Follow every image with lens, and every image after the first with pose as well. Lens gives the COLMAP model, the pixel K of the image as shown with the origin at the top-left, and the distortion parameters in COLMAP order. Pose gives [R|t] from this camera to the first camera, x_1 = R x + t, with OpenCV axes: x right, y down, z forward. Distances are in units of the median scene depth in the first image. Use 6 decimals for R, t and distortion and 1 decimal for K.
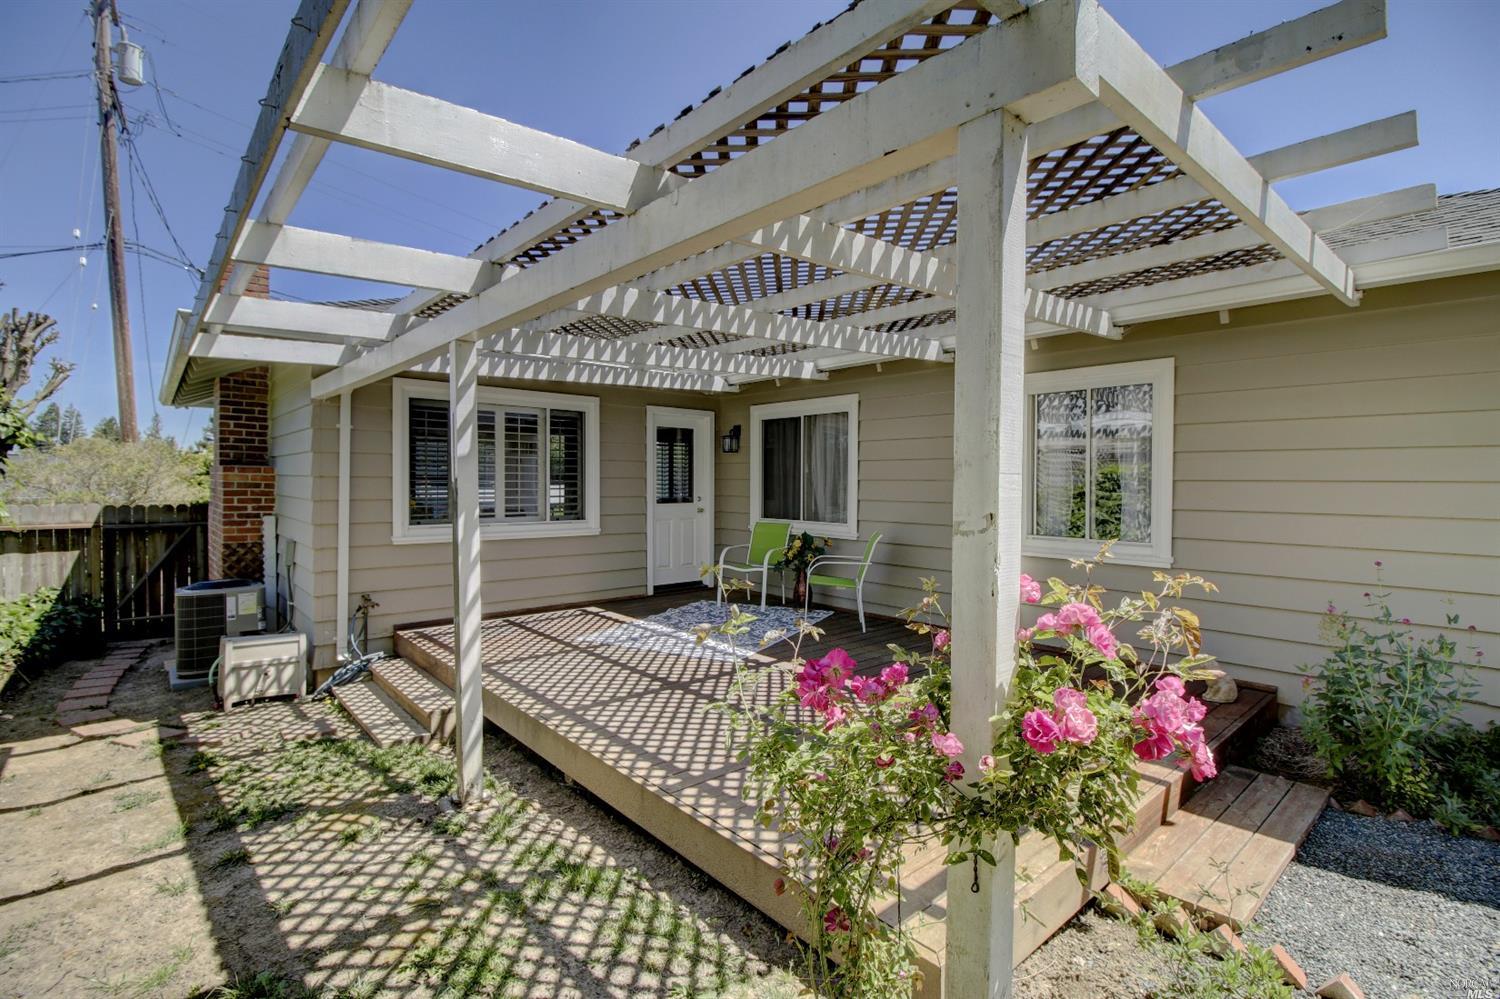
lens RADIAL K [[686.9, 0, 749.4], [0, 686.9, 497.7], [0, 0, 1]] dist [-0.013922, -0.005386]
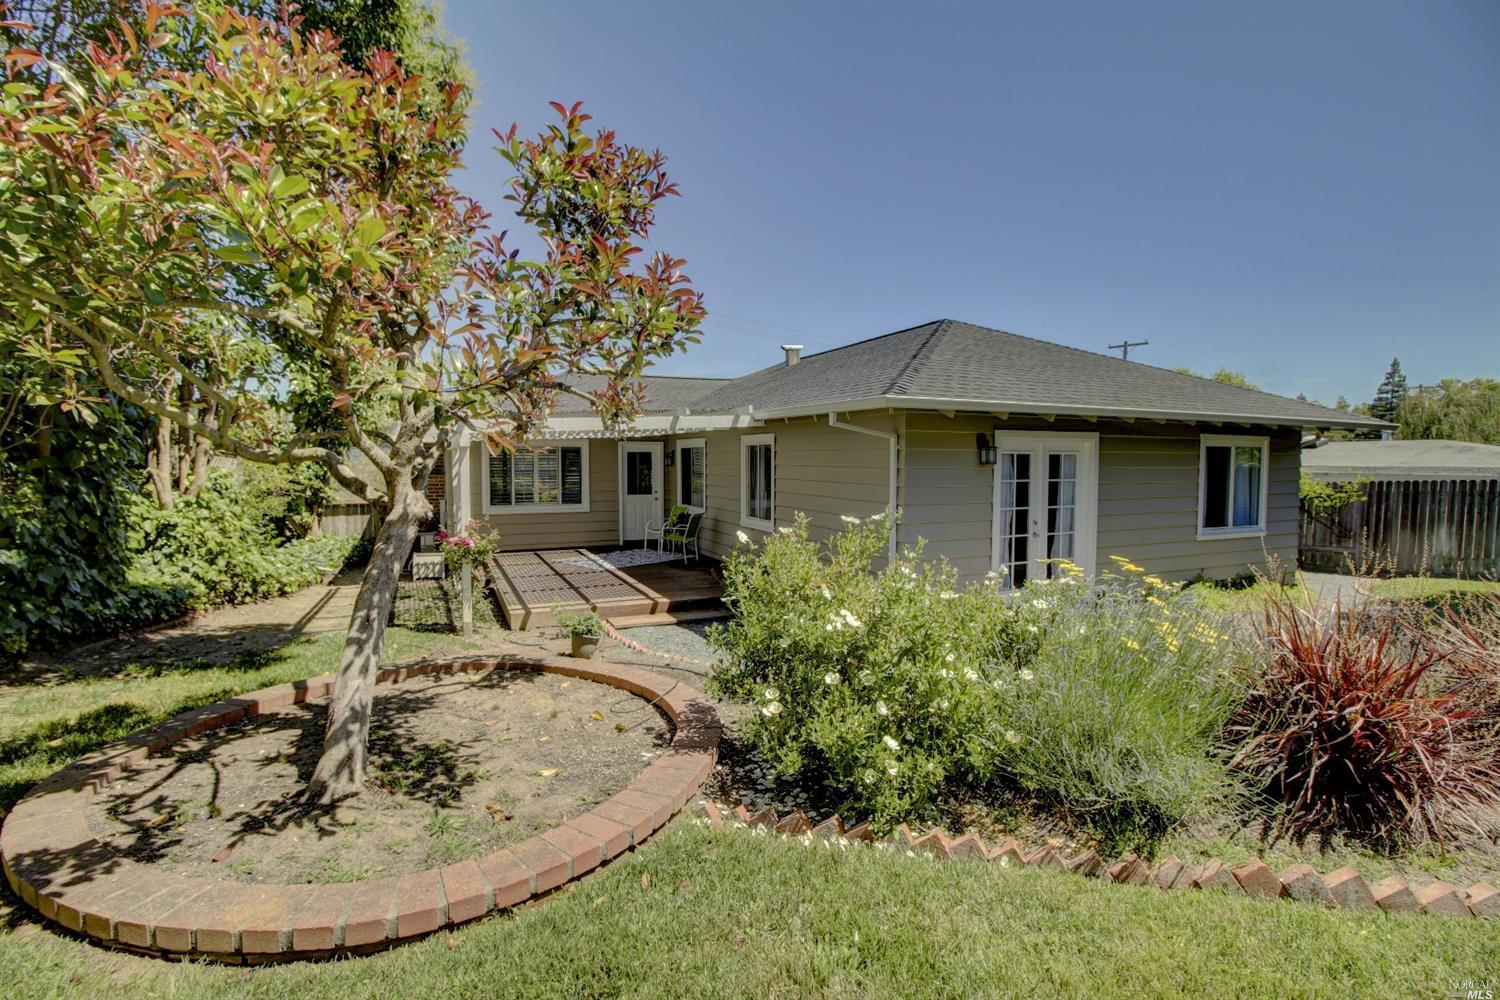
lens RADIAL K [[686.9, 0, 751.8], [0, 686.9, 502.4], [0, 0, 1]] dist [-0.013922, -0.005386]
pose [[0.956795, 0.015619, -0.290343, 0.906800], [-0.003932, 0.999160, 0.040789, -0.060644], [0.290736, -0.037885, 0.956053, -0.811762]]
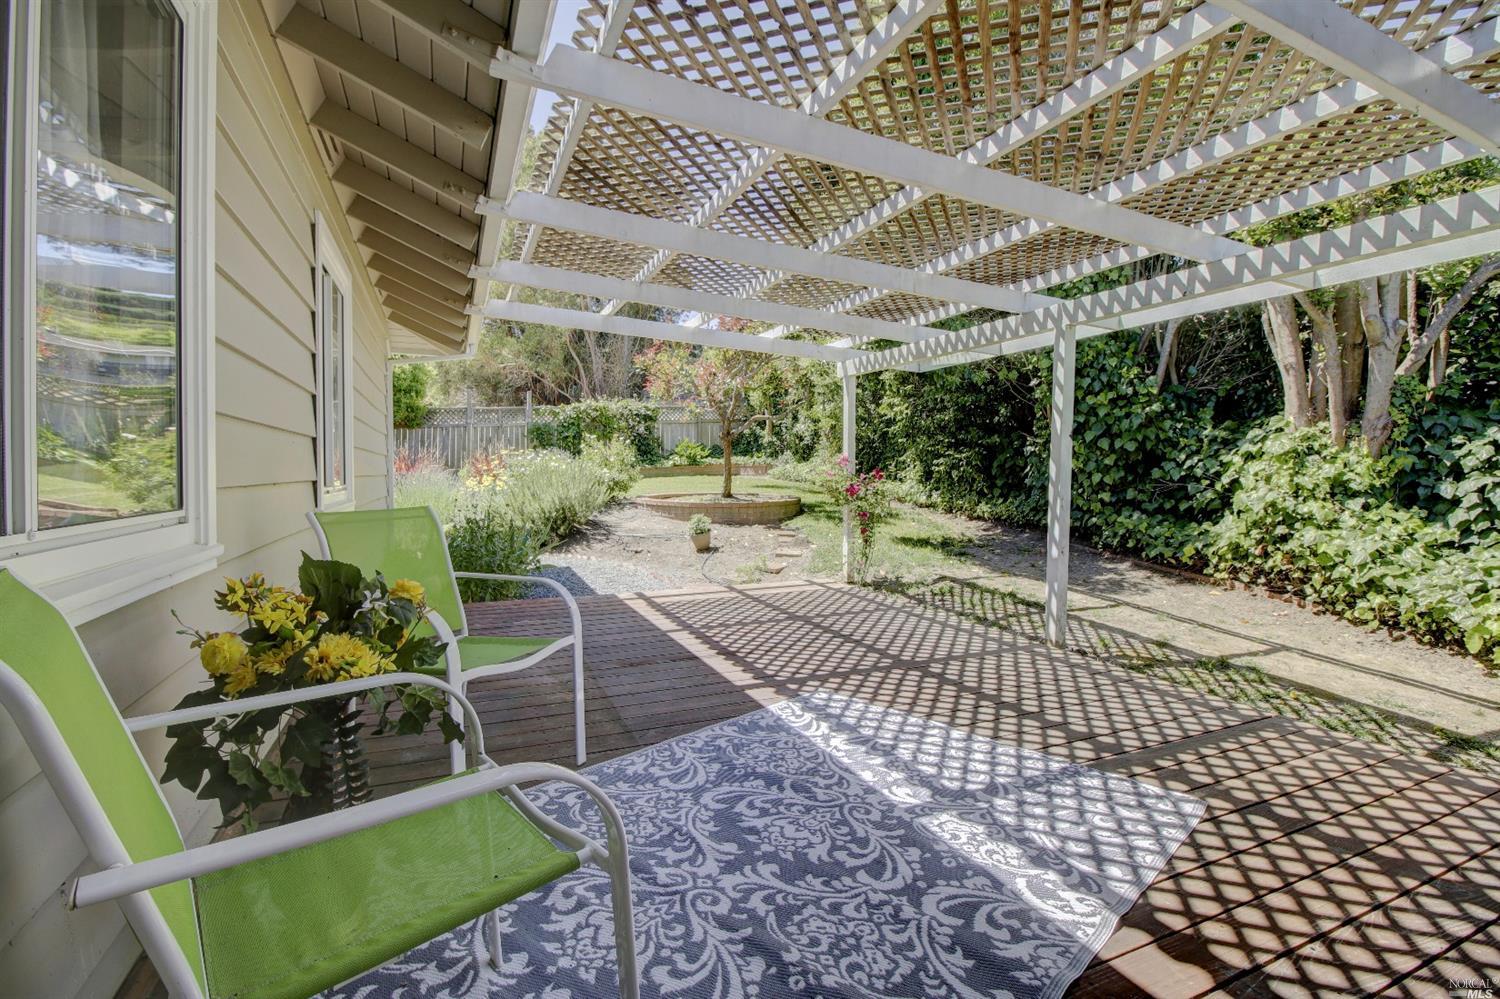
lens RADIAL K [[686.9, 0, 763.9], [0, 686.9, 485.9], [0, 0, 1]] dist [-0.013922, -0.005386]
pose [[-0.957235, -0.010838, 0.289108, -0.129768], [0.002513, 0.998949, 0.045766, 0.015859], [-0.289300, 0.044535, -0.956202, 1.325349]]
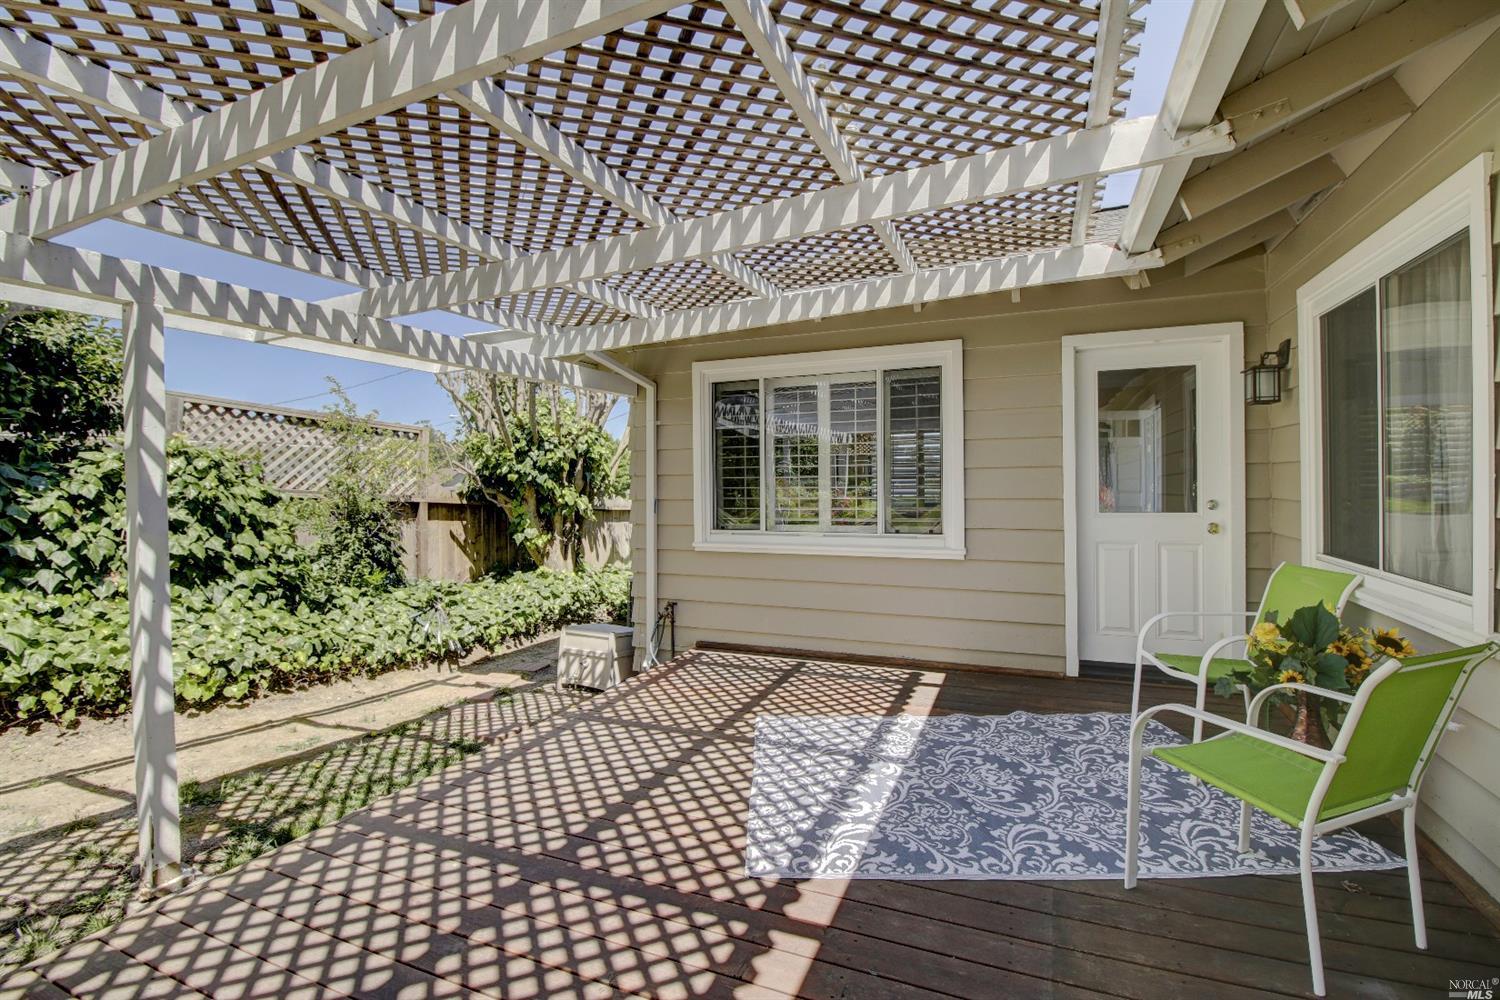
lens RADIAL K [[686.9, 0, 756.0], [0, 686.9, 489.5], [0, 0, 1]] dist [-0.013922, -0.005386]
pose [[0.436000, -0.000879, -0.899946, 0.310107], [-0.005745, 0.999976, -0.003760, -0.007797], [0.899928, 0.006810, 0.435985, 0.662065]]
